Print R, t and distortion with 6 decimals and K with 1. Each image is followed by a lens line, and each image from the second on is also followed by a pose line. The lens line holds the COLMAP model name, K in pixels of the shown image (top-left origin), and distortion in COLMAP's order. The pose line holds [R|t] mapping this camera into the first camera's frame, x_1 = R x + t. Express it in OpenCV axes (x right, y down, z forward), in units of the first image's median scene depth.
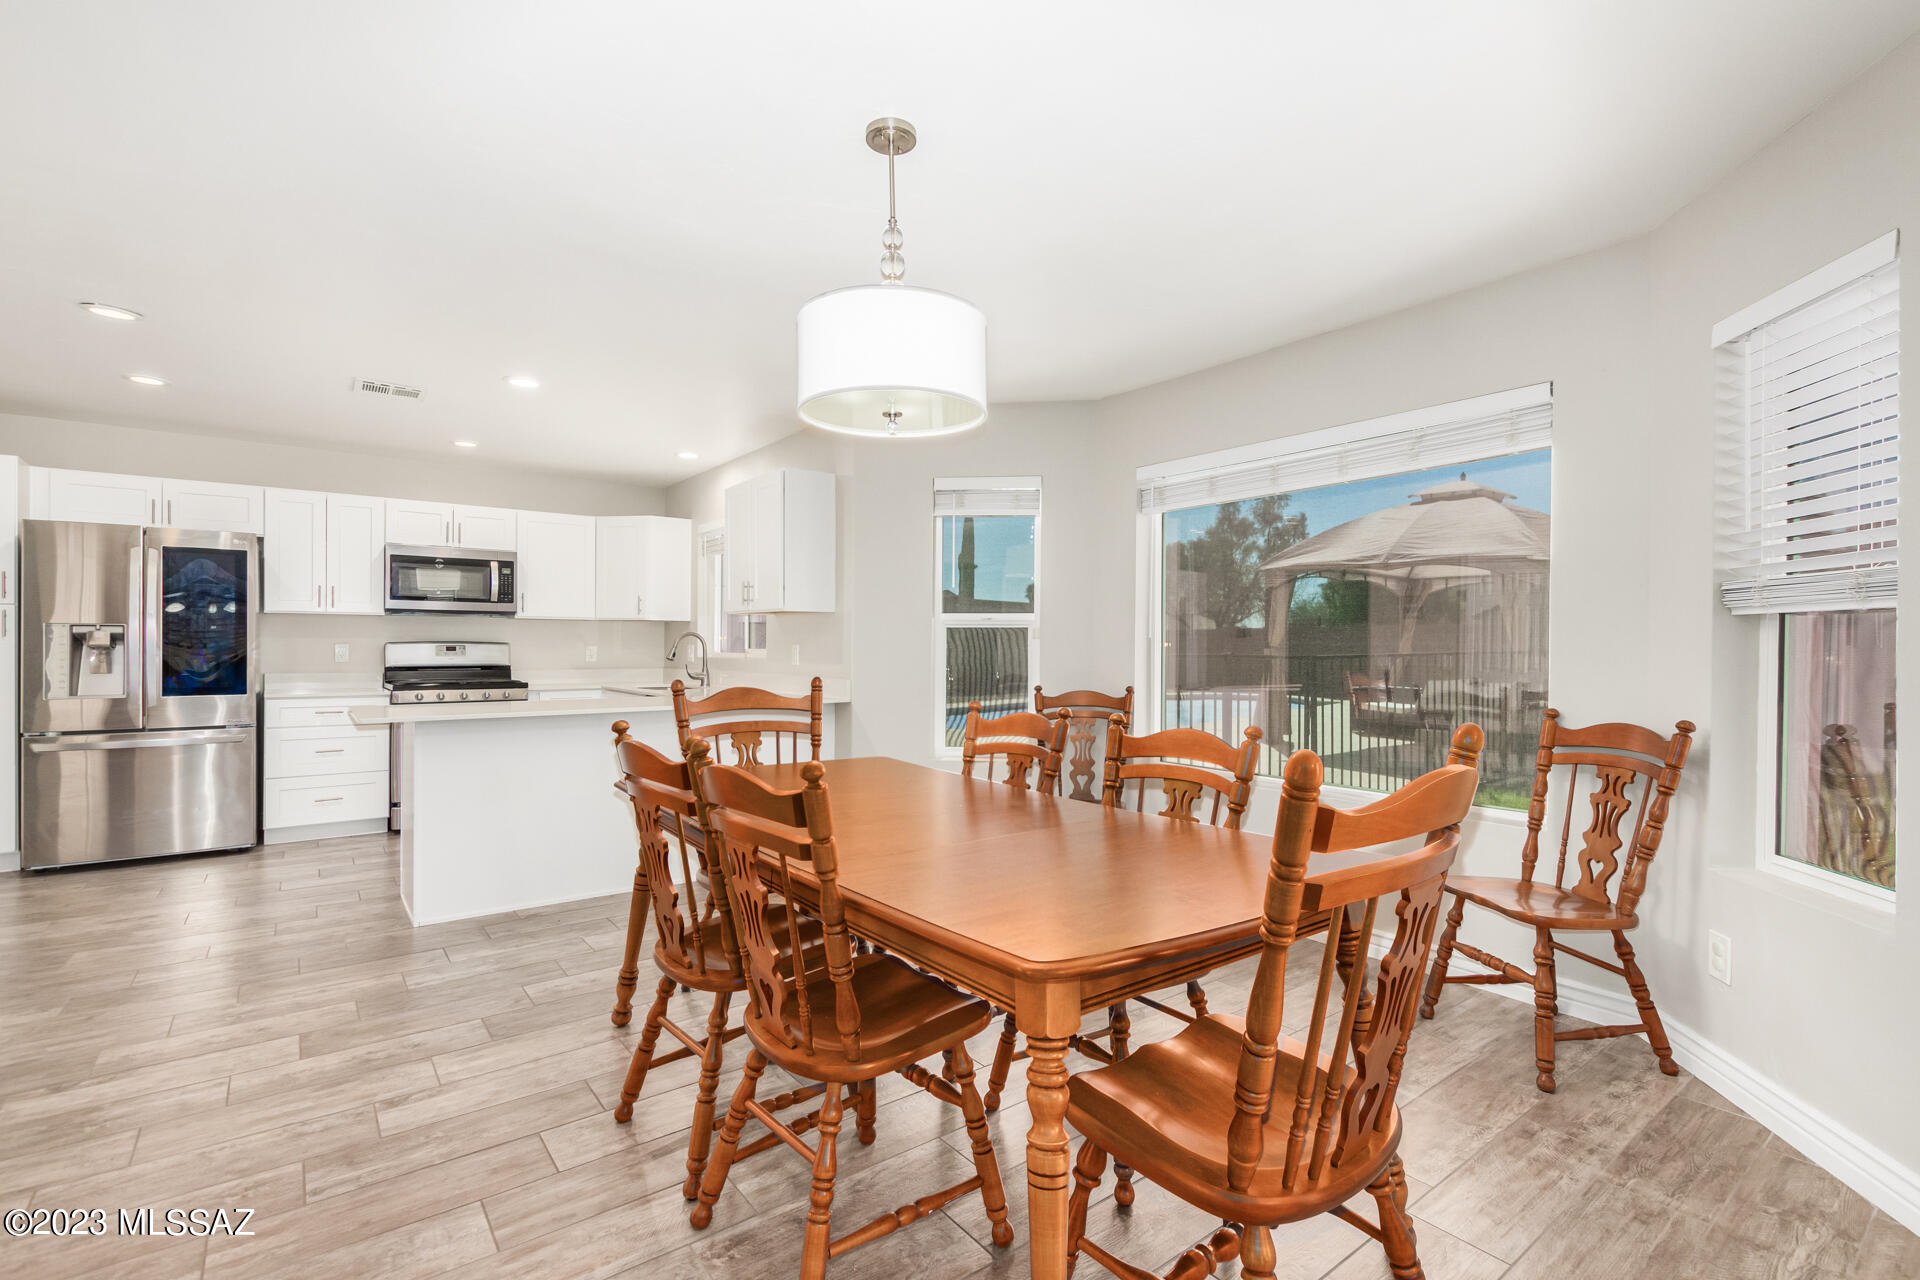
lens RADIAL K [[881.9, 0, 964.1], [0, 881.9, 651.4], [0, 0, 1]] dist [0.002898, -0.000285]
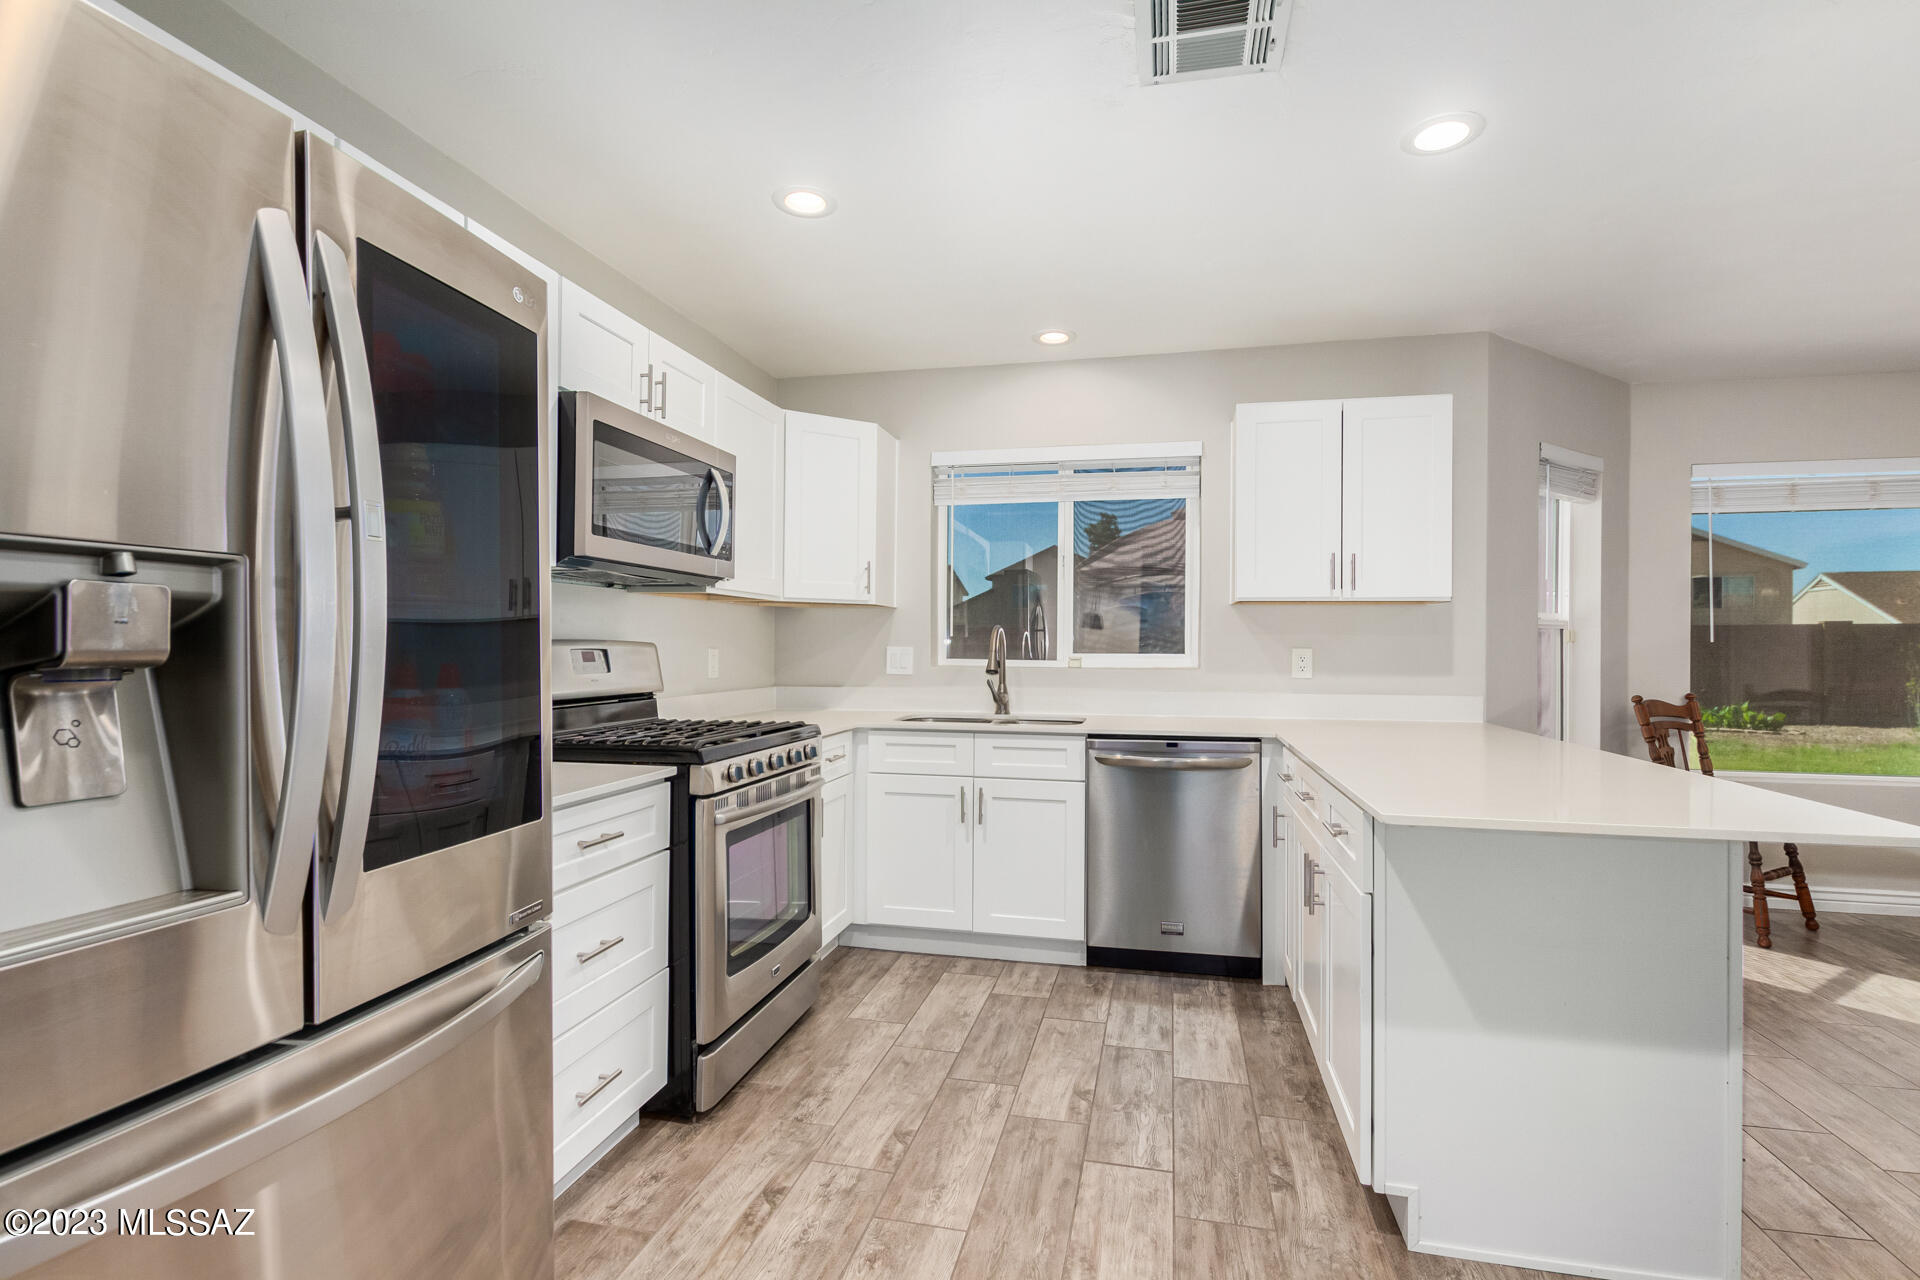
lens RADIAL K [[881.9, 0, 972.9], [0, 881.9, 644.1], [0, 0, 1]] dist [0.002898, -0.000285]
pose [[0.770044, 0.001420, 0.637989, -0.729781], [0.002242, 0.999985, -0.004932, -0.006641], [-0.637987, 0.005228, 0.770030, 0.559322]]
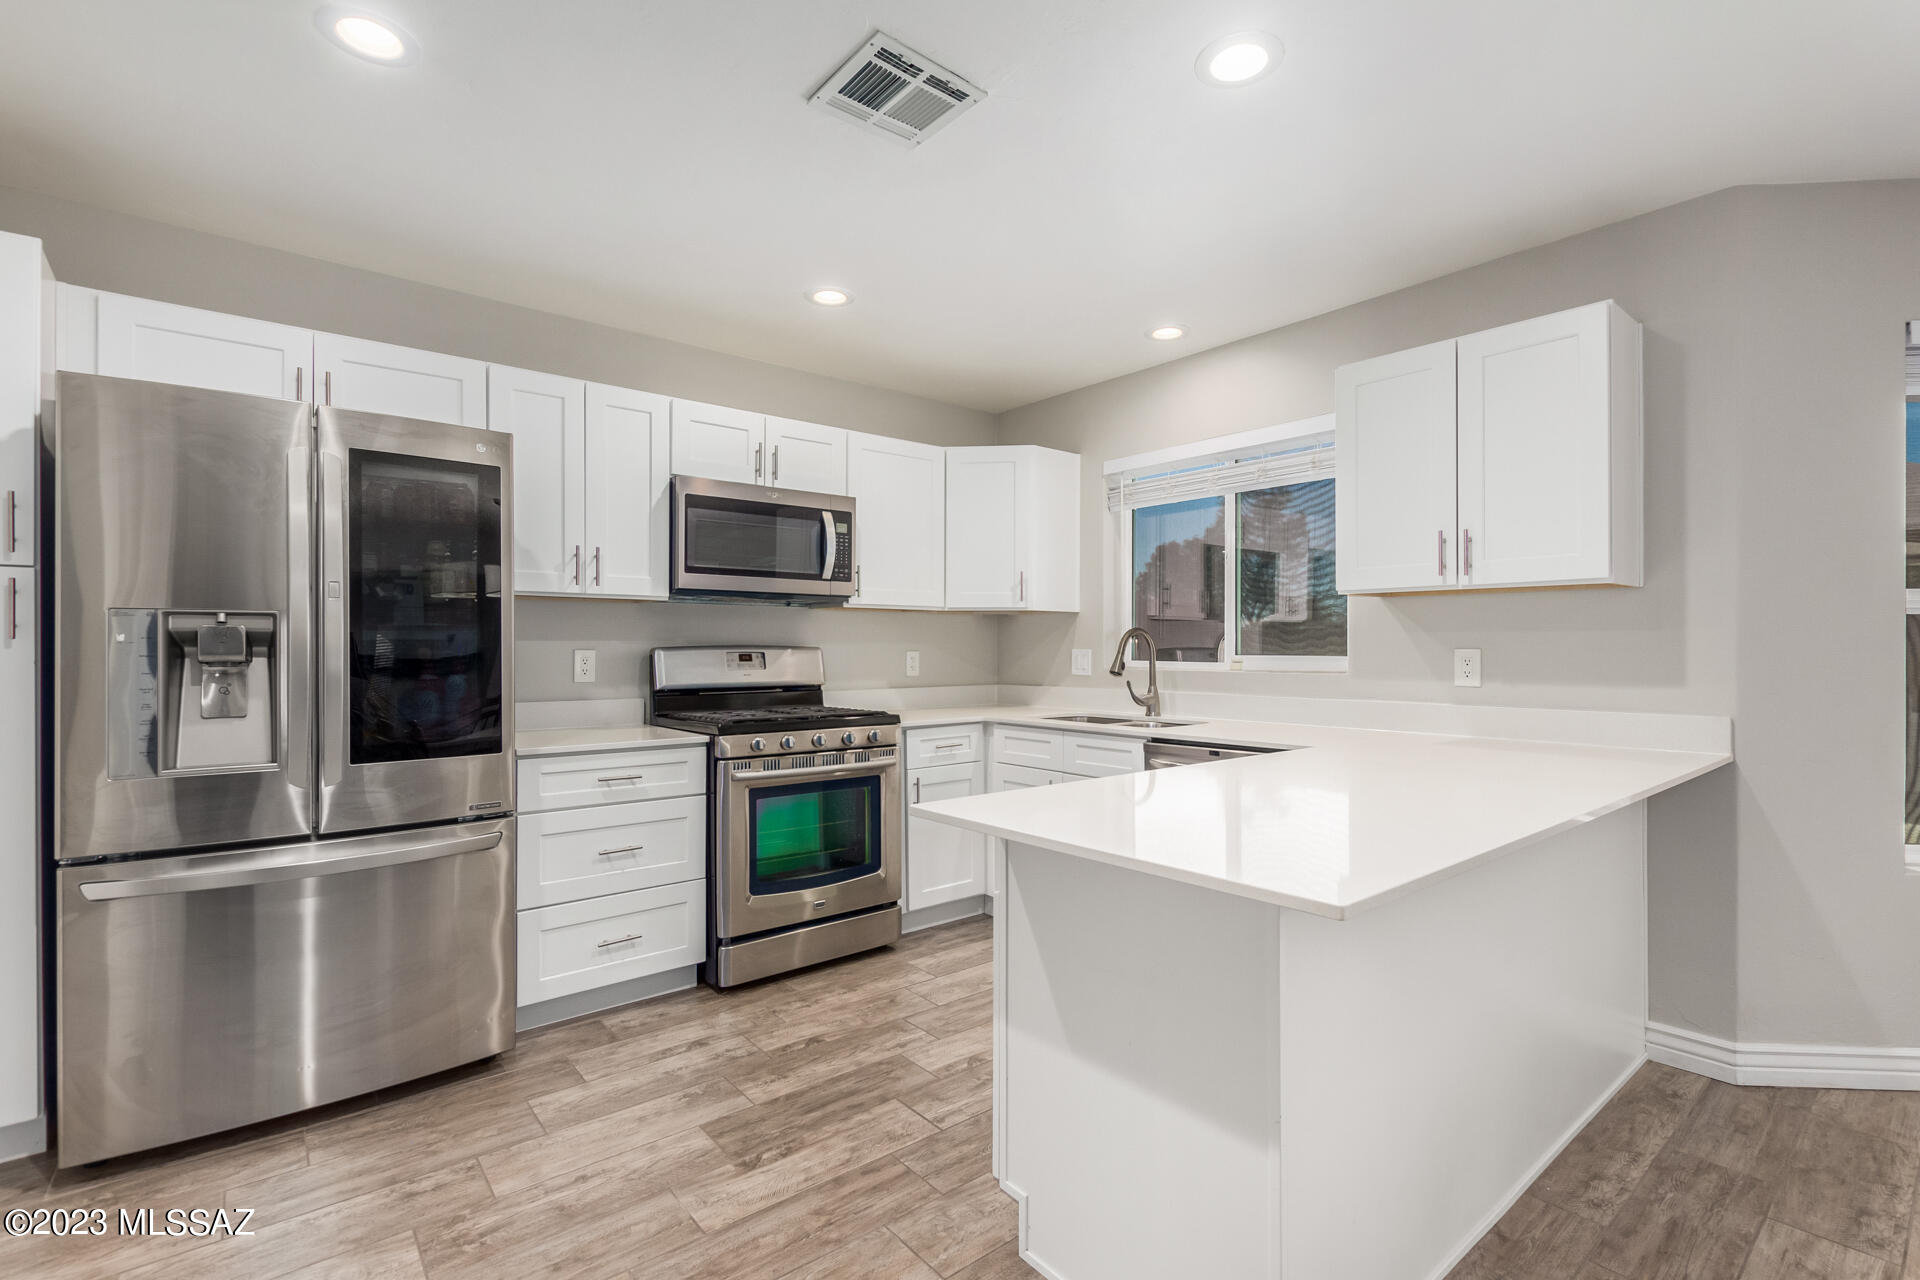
lens RADIAL K [[881.9, 0, 957.5], [0, 881.9, 643.0], [0, 0, 1]] dist [0.002898, -0.000285]
pose [[0.999576, -0.005135, 0.028656, -0.464687], [0.005480, 0.999914, -0.011944, -0.005127], [-0.028592, 0.012096, 0.999518, 0.404295]]
